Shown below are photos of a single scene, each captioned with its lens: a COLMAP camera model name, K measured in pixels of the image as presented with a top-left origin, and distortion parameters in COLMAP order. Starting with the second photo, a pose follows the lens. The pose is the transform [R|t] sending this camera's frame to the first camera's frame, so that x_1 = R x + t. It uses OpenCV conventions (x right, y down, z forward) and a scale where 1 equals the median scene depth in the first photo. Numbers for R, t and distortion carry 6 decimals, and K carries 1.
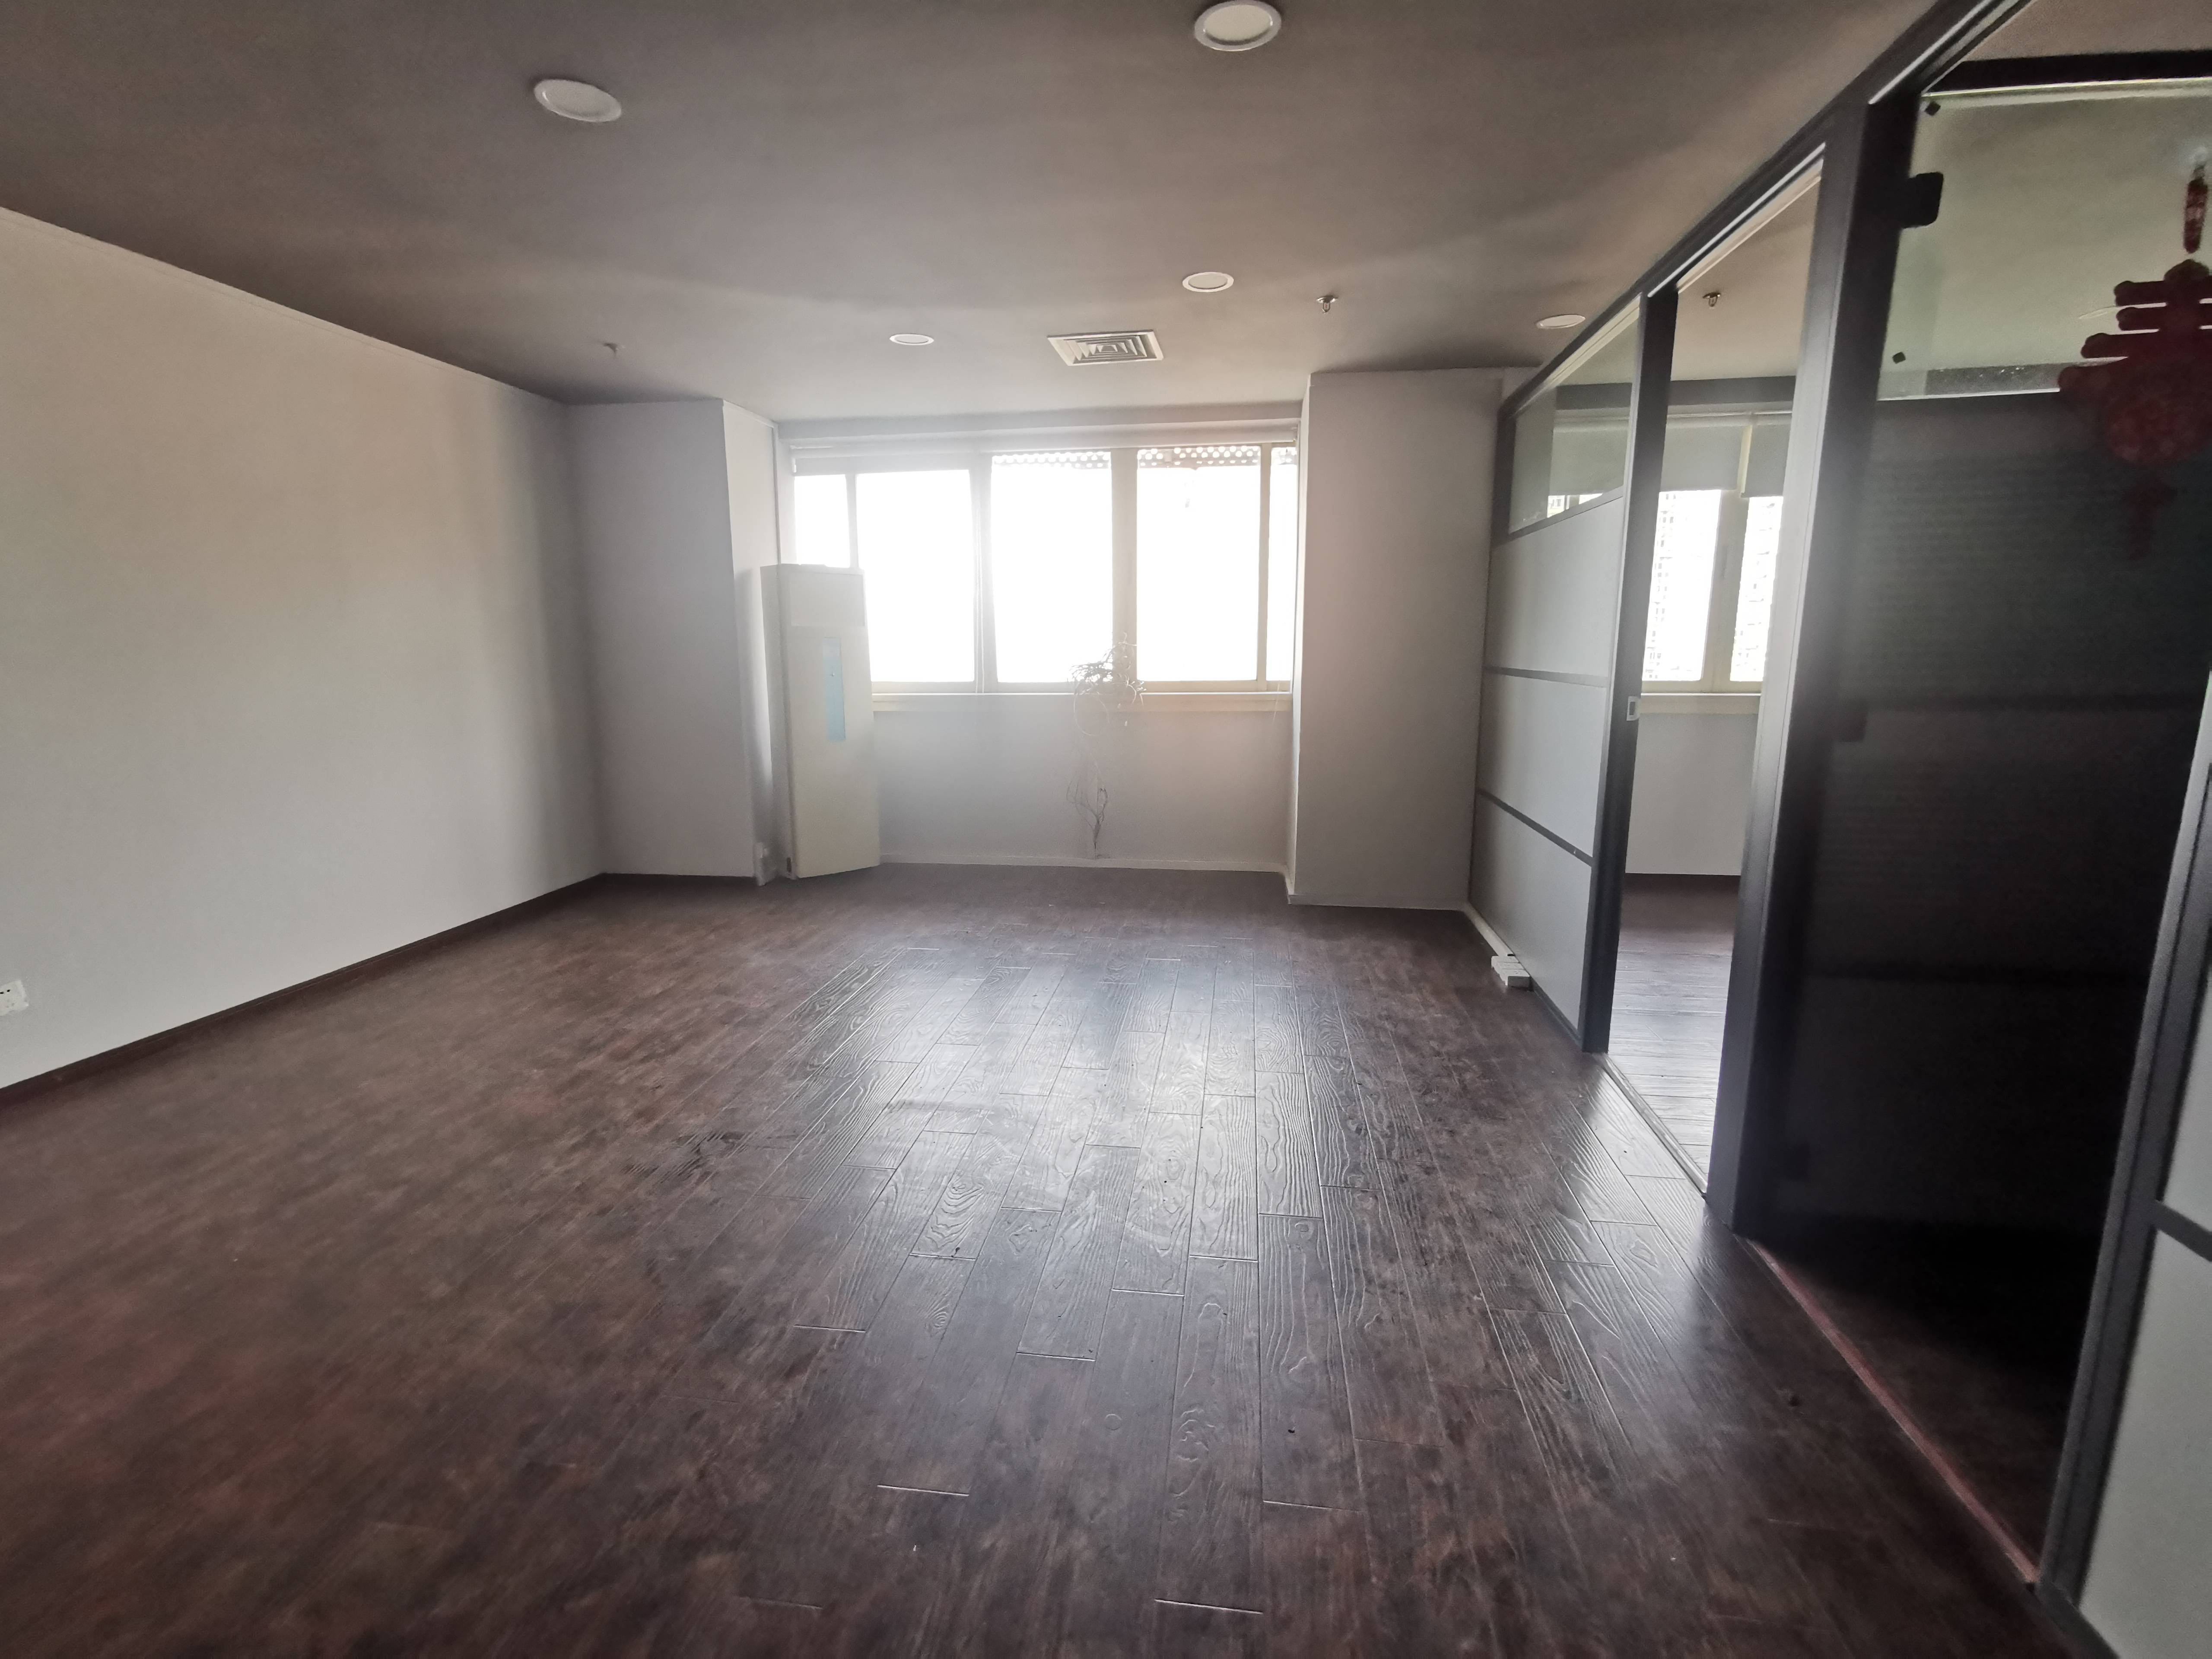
lens RADIAL K [[1011.6, 0, 1108.1], [0, 1011.6, 831.7], [0, 0, 1]] dist [-0.003829, 0.004091]
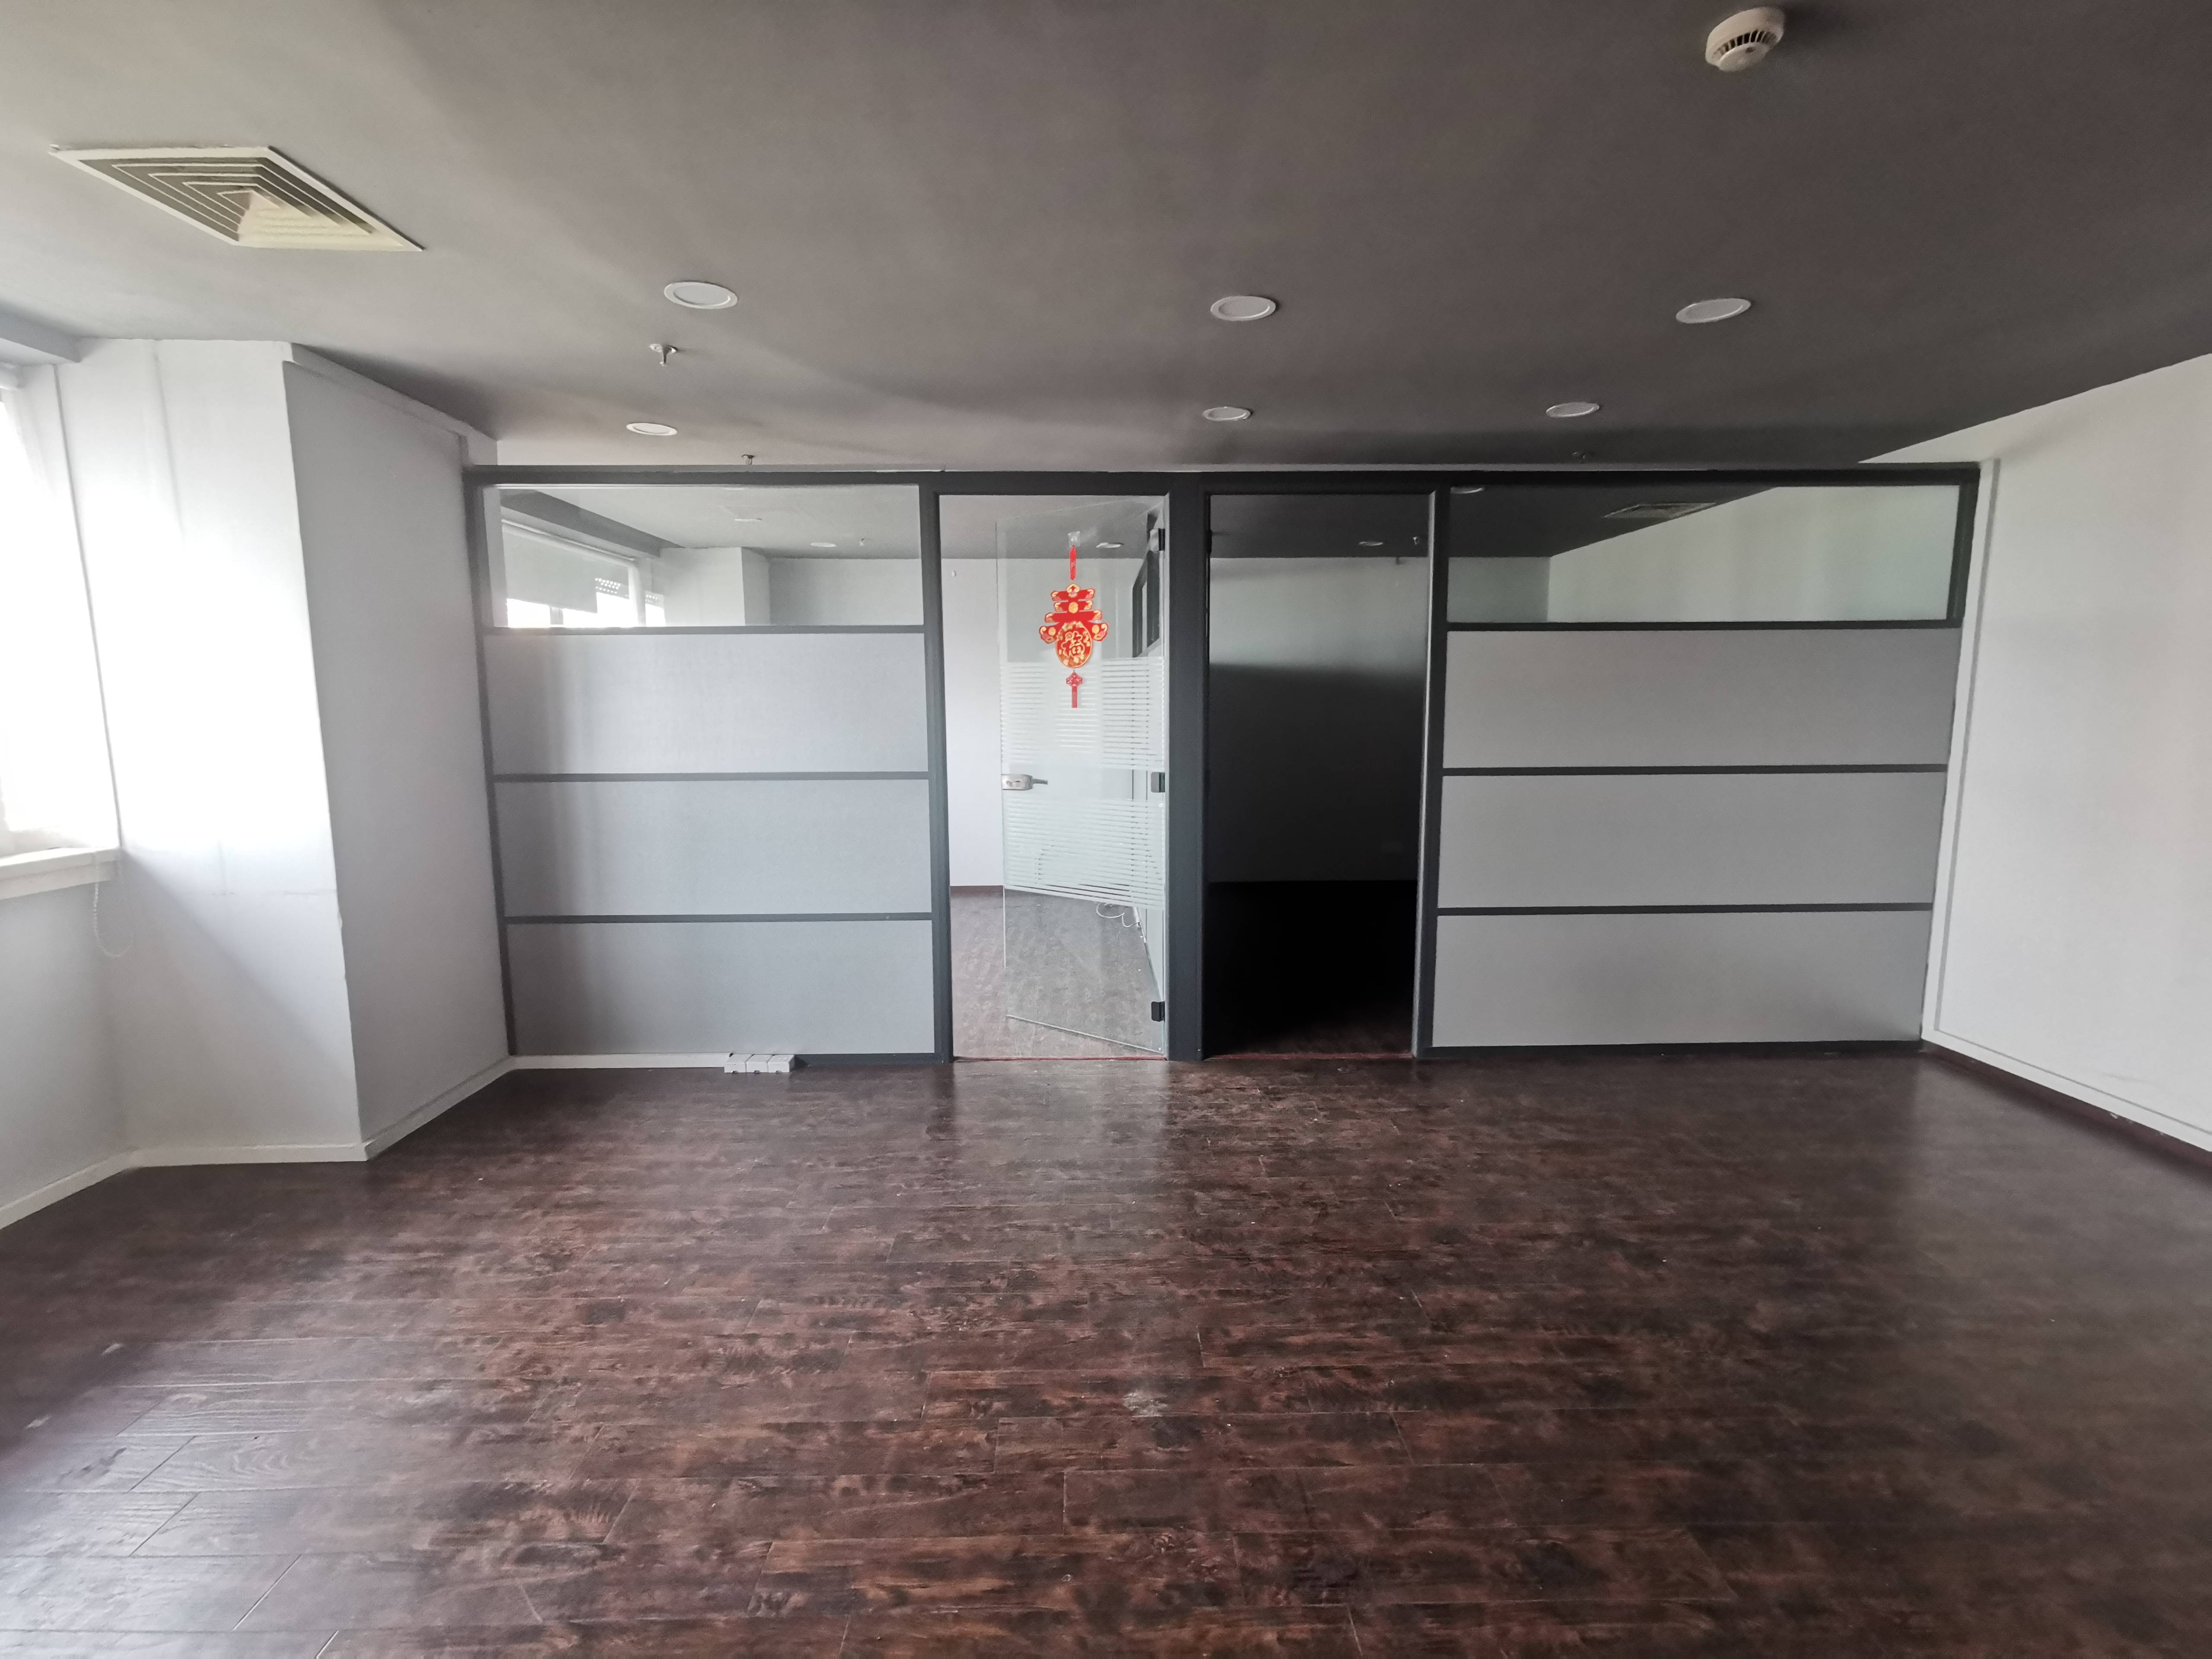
lens RADIAL K [[1011.6, 0, 1096.1], [0, 1011.6, 834.4], [0, 0, 1]] dist [-0.003829, 0.004091]
pose [[-0.148876, -0.121401, 0.981375, -0.751789], [0.186133, 0.971255, 0.148386, -0.210684], [-0.971180, 0.204757, -0.122000, 0.897934]]
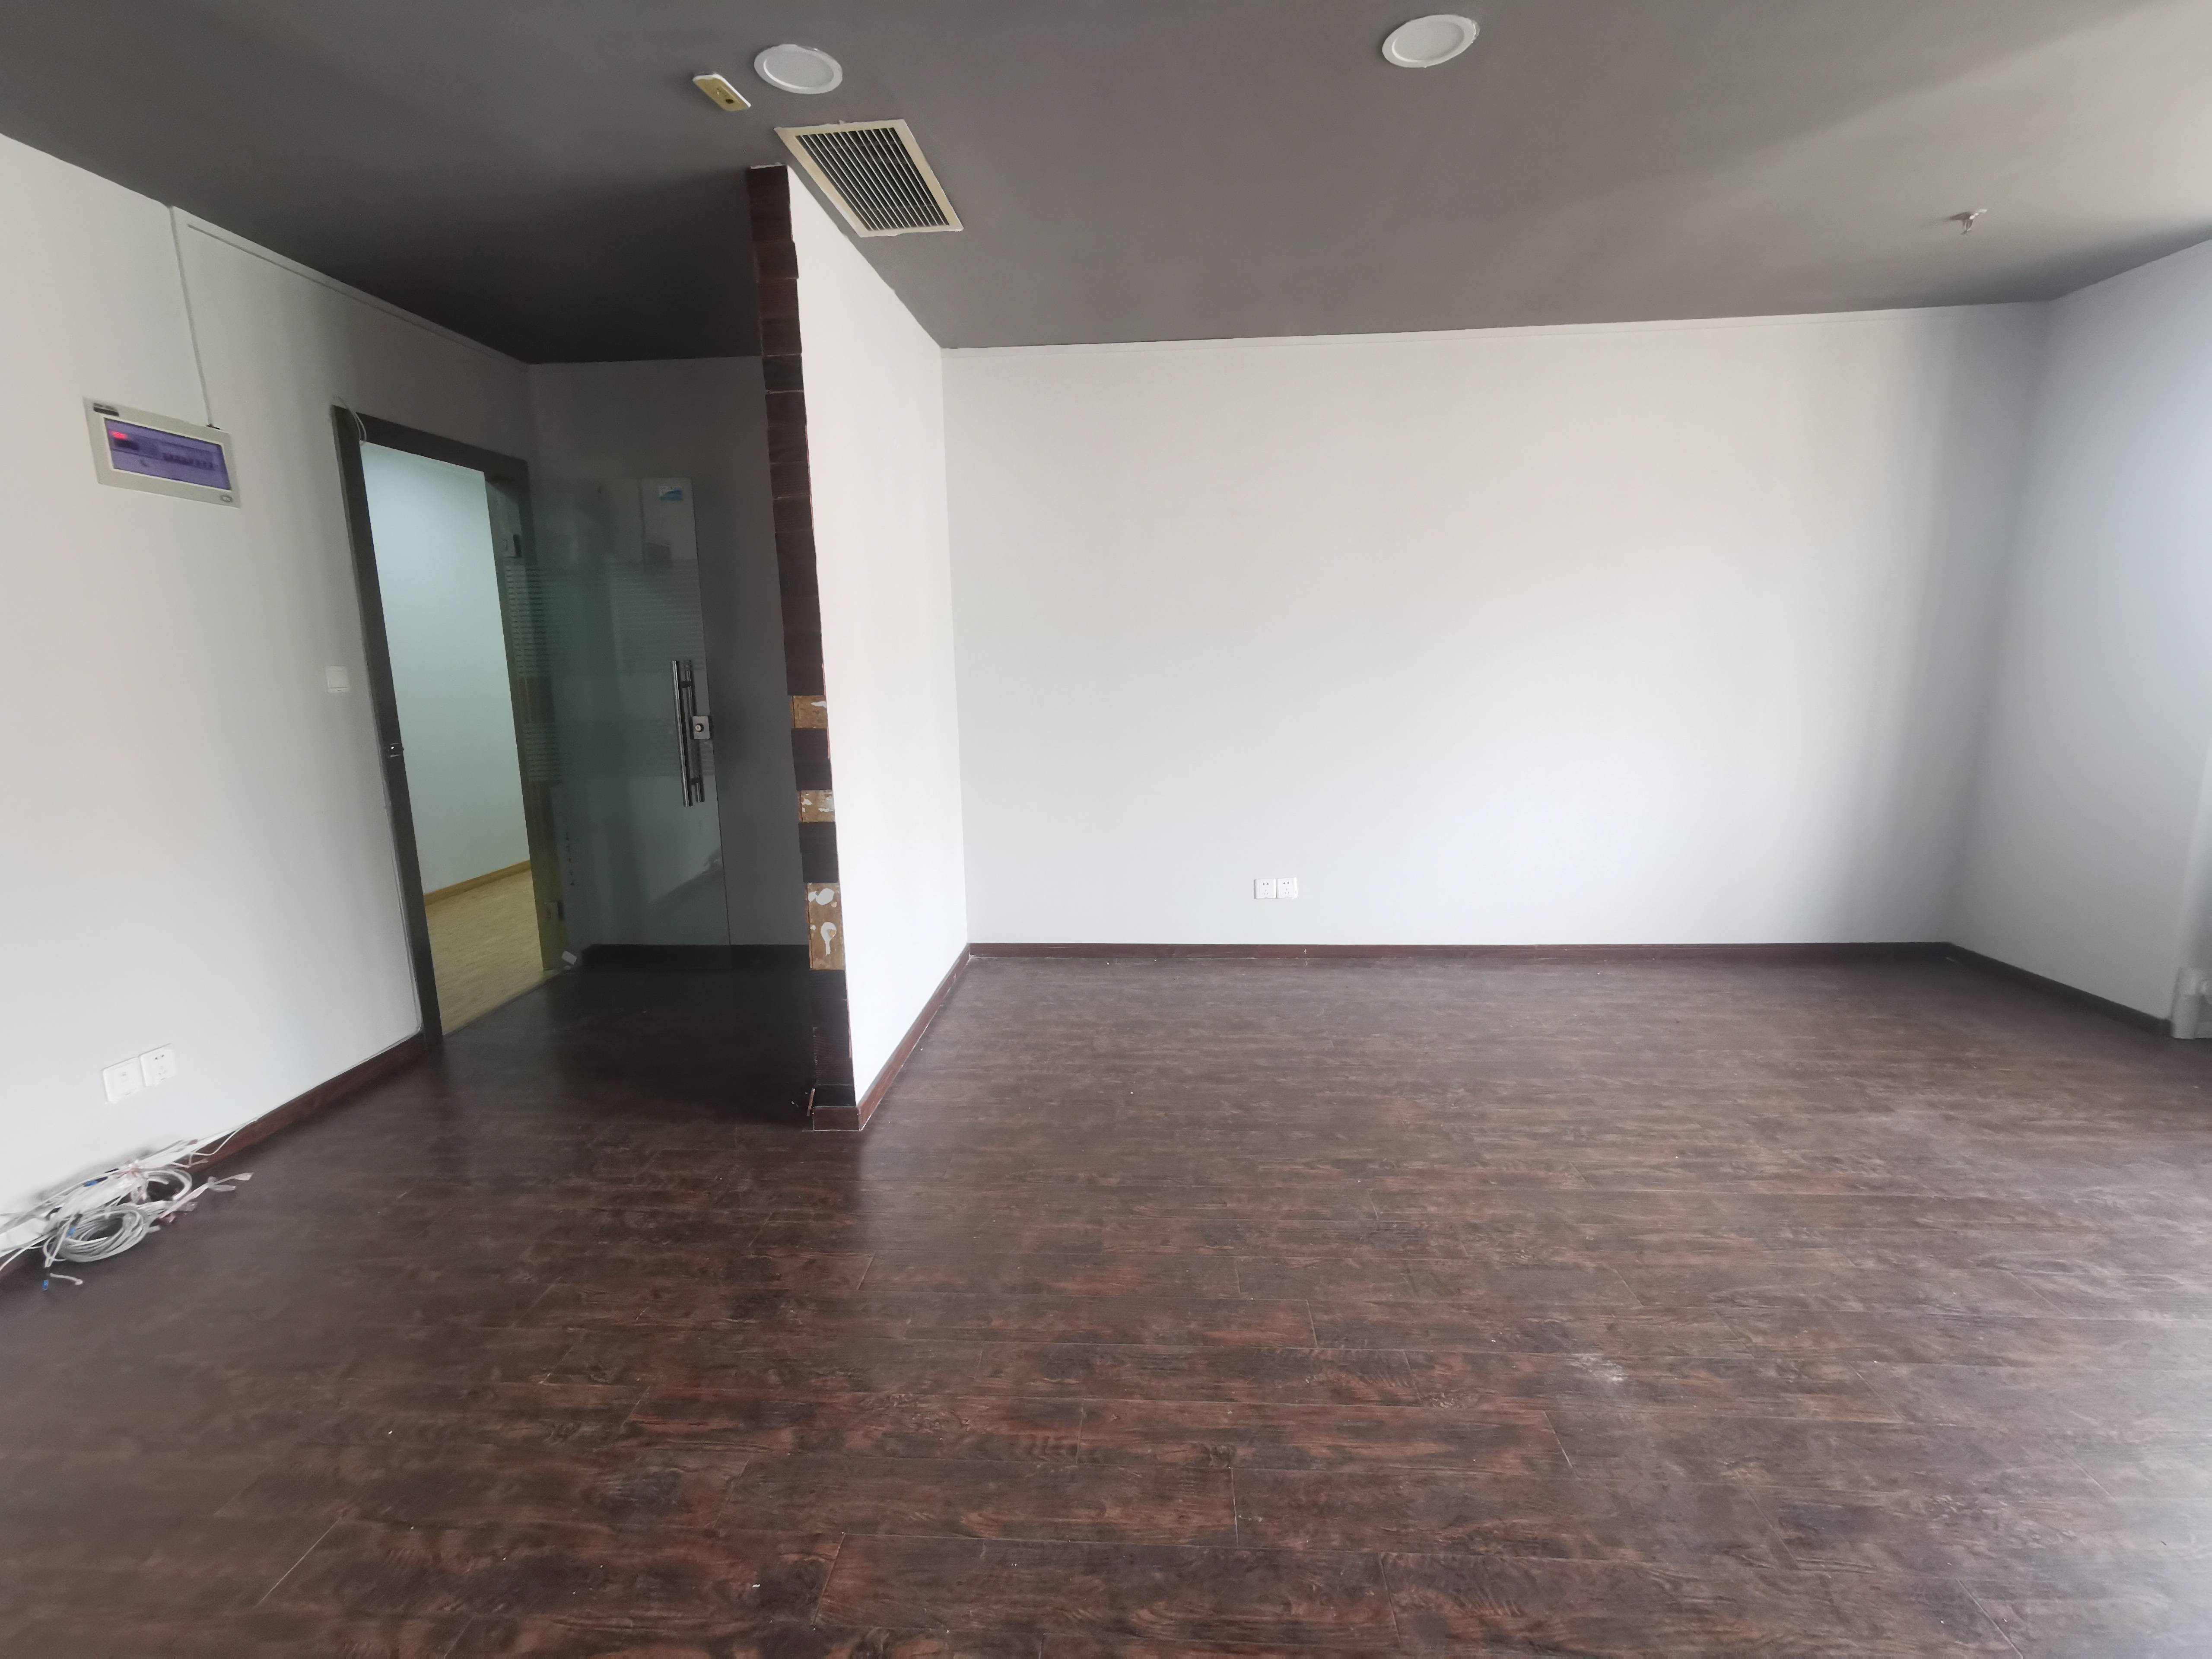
lens RADIAL K [[1011.6, 0, 1097.6], [0, 1011.6, 837.7], [0, 0, 1]] dist [-0.003829, 0.004091]
pose [[0.071258, 0.182363, -0.980646, 0.294101], [-0.161921, 0.972219, 0.169030, -0.099630], [0.984228, 0.146743, 0.098807, 0.494765]]
